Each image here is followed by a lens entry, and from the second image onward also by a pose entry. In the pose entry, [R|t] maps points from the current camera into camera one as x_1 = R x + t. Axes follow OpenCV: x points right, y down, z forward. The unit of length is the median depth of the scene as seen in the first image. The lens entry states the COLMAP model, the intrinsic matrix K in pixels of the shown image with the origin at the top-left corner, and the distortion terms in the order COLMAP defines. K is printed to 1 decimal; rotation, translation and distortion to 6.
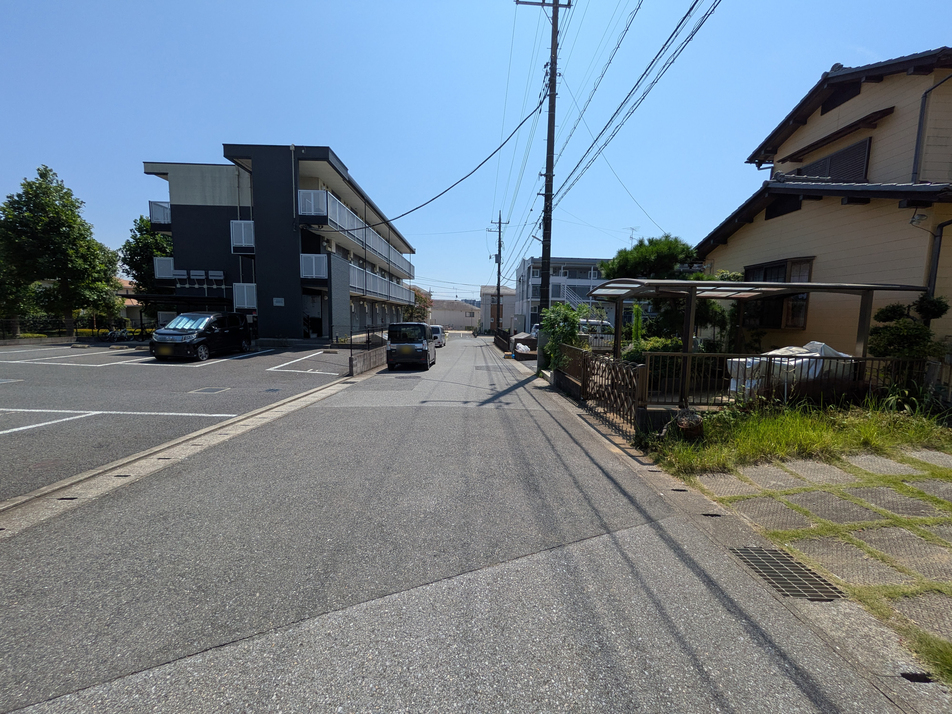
lens RADIAL K [[378.7, 0, 478.1], [0, 378.7, 356.8], [0, 0, 1]] dist [-0.000847, 0.000143]
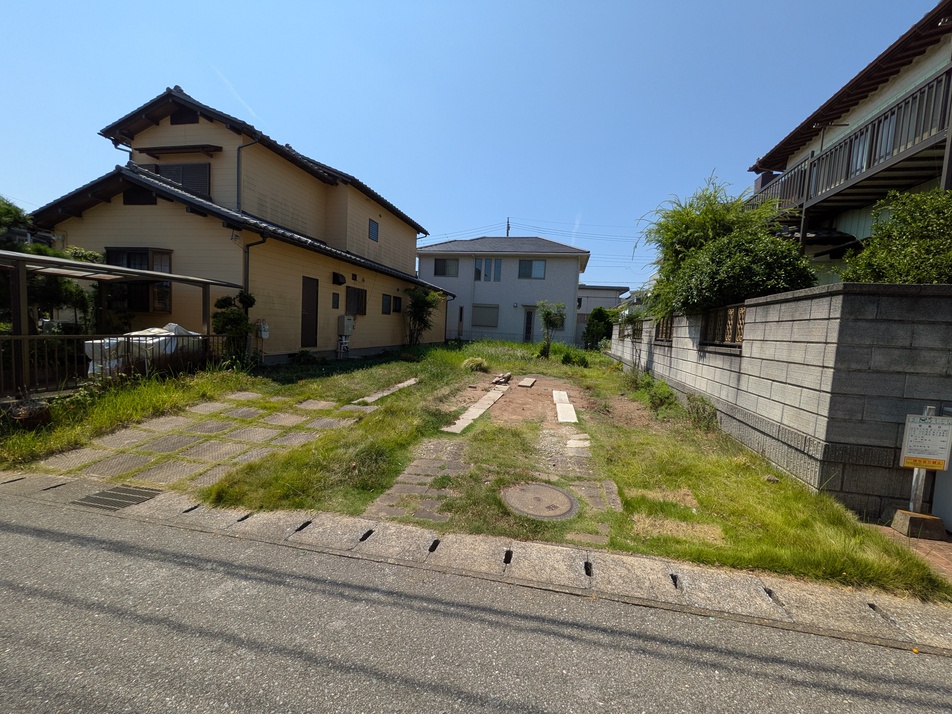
lens RADIAL K [[378.5, 0, 477.4], [0, 378.5, 353.9], [0, 0, 1]] dist [0.000024, 0.000416]
pose [[0.231371, -0.078155, 0.969721, -0.058145], [0.050739, 0.996381, 0.068198, 0.025845], [-0.971542, 0.033424, 0.234499, -0.236283]]
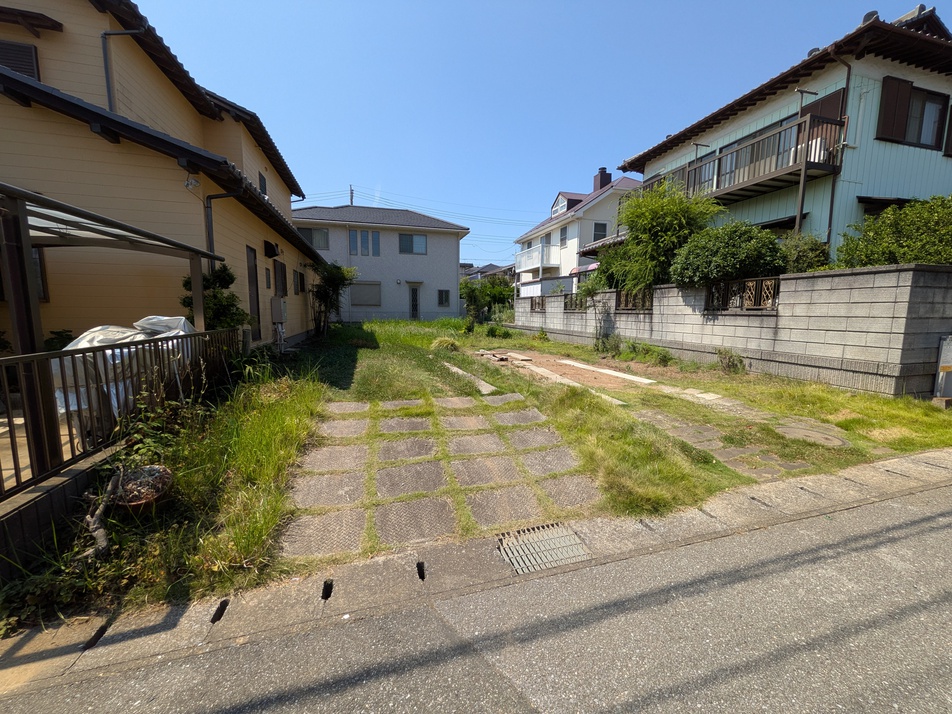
lens RADIAL K [[378.7, 0, 478.1], [0, 378.7, 356.8], [0, 0, 1]] dist [-0.000847, 0.000143]
pose [[-0.253844, -0.142832, 0.956641, -0.000714], [0.084602, 0.981968, 0.169062, -0.037007], [-0.963538, 0.123849, -0.237182, 0.624080]]
